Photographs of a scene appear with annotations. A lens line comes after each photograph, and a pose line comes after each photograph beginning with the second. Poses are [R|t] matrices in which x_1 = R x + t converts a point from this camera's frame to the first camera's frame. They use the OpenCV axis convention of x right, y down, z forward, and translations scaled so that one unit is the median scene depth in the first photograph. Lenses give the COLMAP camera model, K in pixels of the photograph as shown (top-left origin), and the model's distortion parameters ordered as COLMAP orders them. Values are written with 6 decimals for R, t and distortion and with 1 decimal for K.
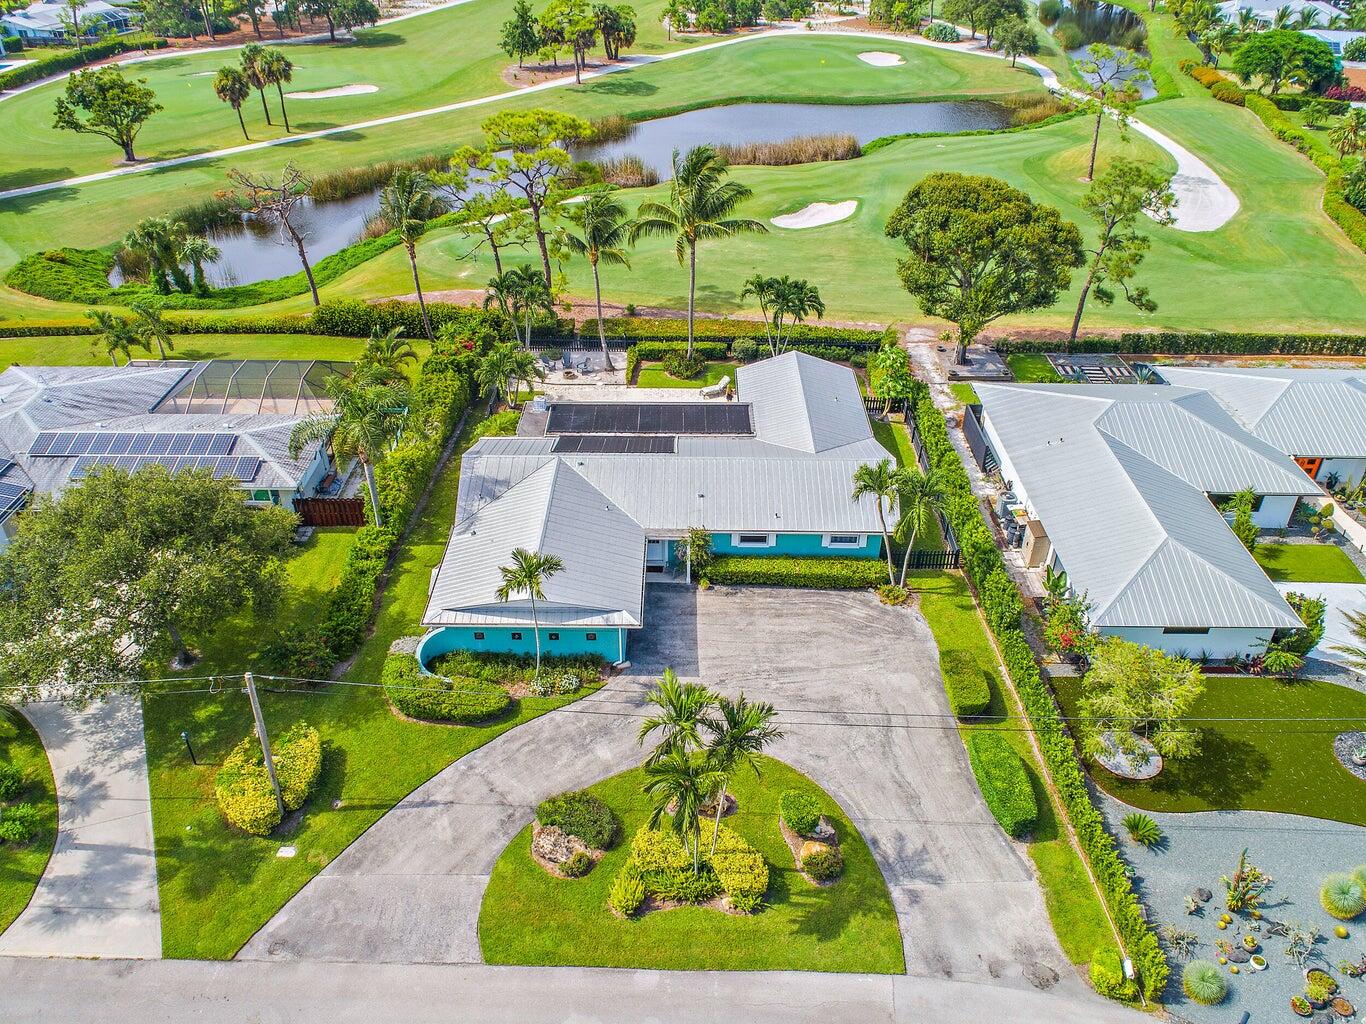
lens RADIAL K [[1030.0, 0, 686.9], [0, 1030.0, 512.1], [0, 0, 1]] dist [-0.015625, 0.003420]
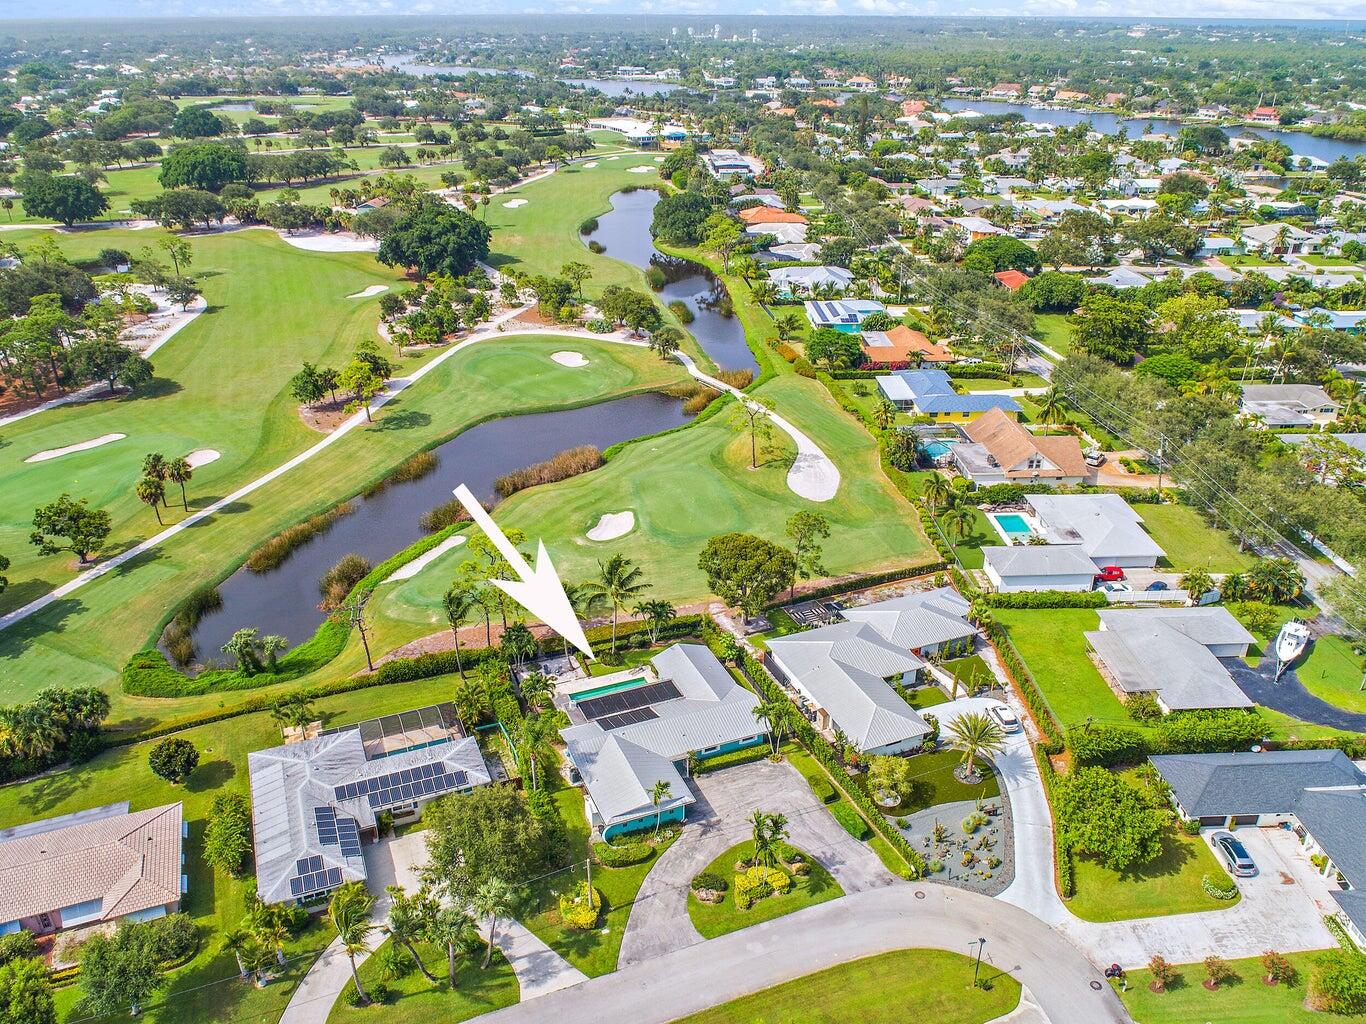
lens RADIAL K [[1030.0, 0, 686.9], [0, 1030.0, 512.1], [0, 0, 1]] dist [-0.015625, 0.003420]
pose [[0.921462, -0.175260, 0.346686, -0.675764], [0.220876, 0.970522, -0.096444, -0.272414], [-0.319564, 0.165444, 0.933010, -1.147724]]
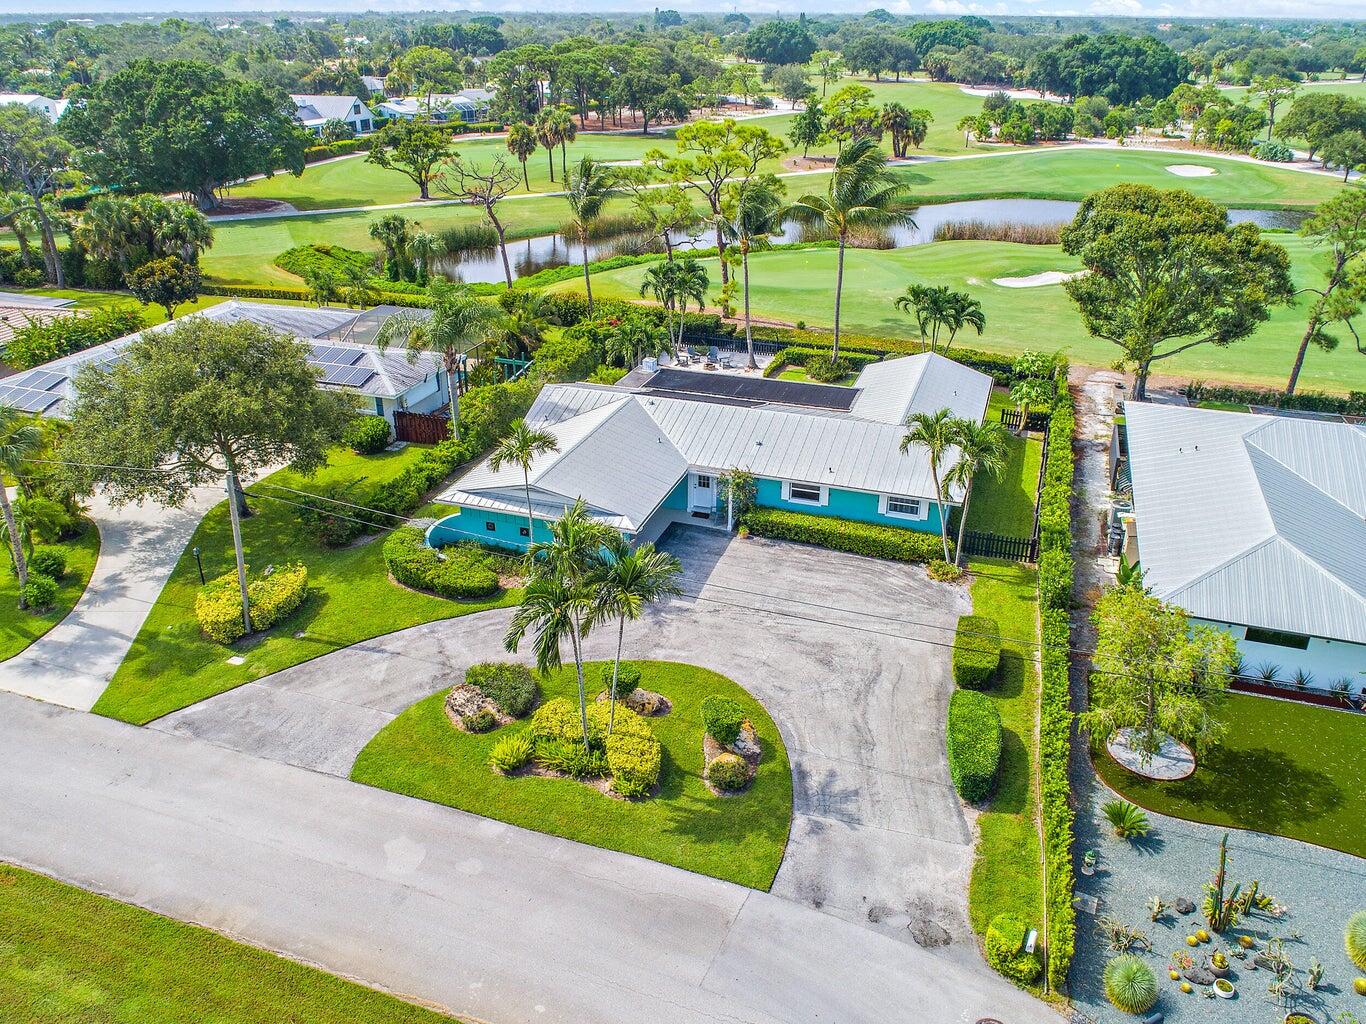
lens RADIAL K [[1056.0, 0, 683.0], [0, 1056.0, 512.0], [0, 0, 1]] dist [-0.015016, -0.000219]
pose [[0.948888, 0.135492, -0.285051, 0.242522], [-0.172880, 0.978752, -0.110261, 0.171759], [0.264055, 0.153905, 0.952149, 0.068337]]
